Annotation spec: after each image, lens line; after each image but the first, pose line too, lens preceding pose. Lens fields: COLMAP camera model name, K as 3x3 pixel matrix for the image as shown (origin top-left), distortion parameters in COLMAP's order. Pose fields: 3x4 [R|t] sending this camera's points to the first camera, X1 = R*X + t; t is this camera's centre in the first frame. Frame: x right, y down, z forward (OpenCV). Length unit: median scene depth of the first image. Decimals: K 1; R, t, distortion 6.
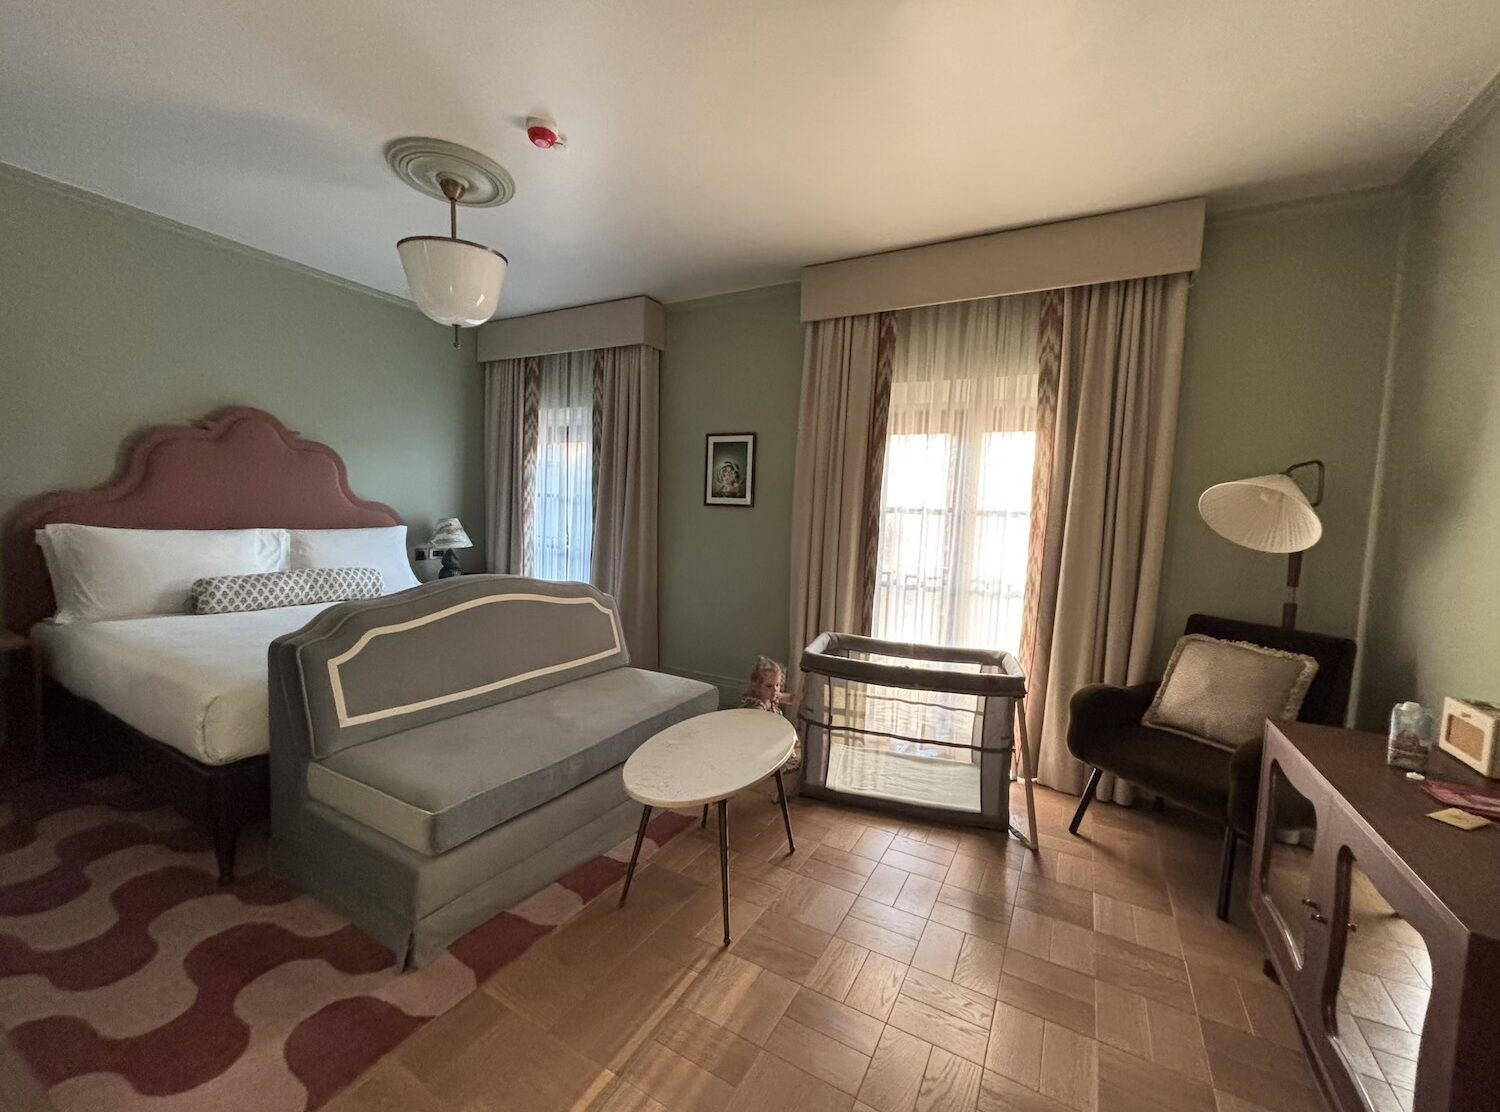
lens RADIAL K [[613.9, 0, 749.1], [0, 613.9, 556.4], [0, 0, 1]] dist [0.000562, 0.000042]
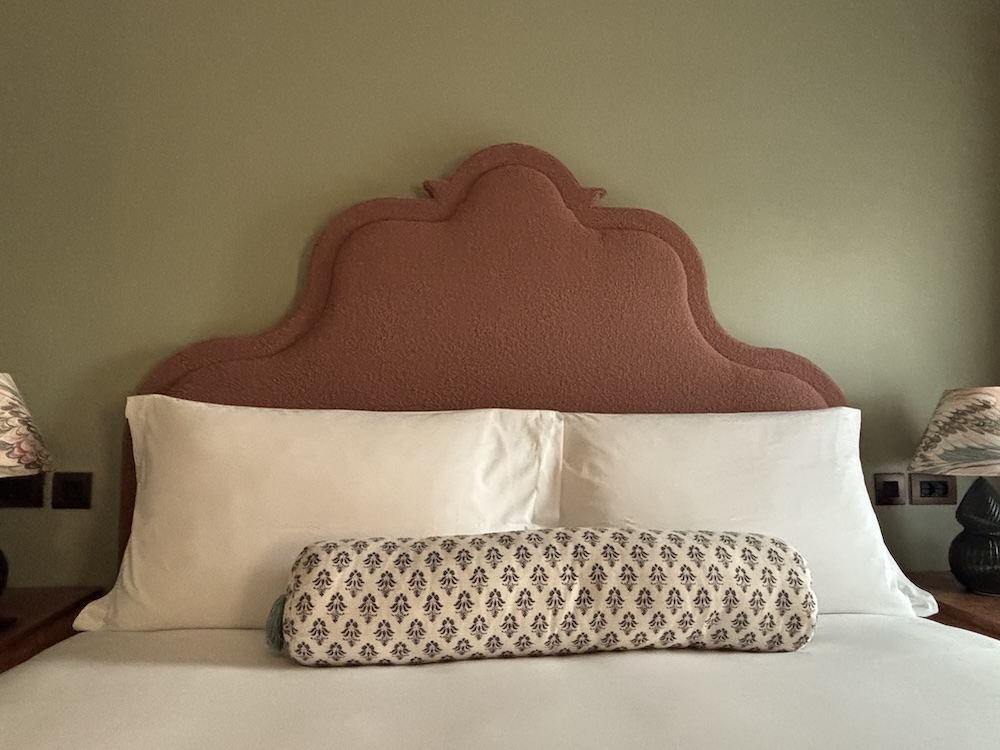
lens RADIAL K [[613.2, 0, 500.1], [0, 613.2, 375.9], [0, 0, 1]] dist [0.006909, 0.000489]
pose [[0.584834, -0.097947, -0.805218, -0.481111], [-0.042303, 0.987649, -0.150863, -0.007571], [0.810049, 0.122293, 0.573467, 0.770640]]
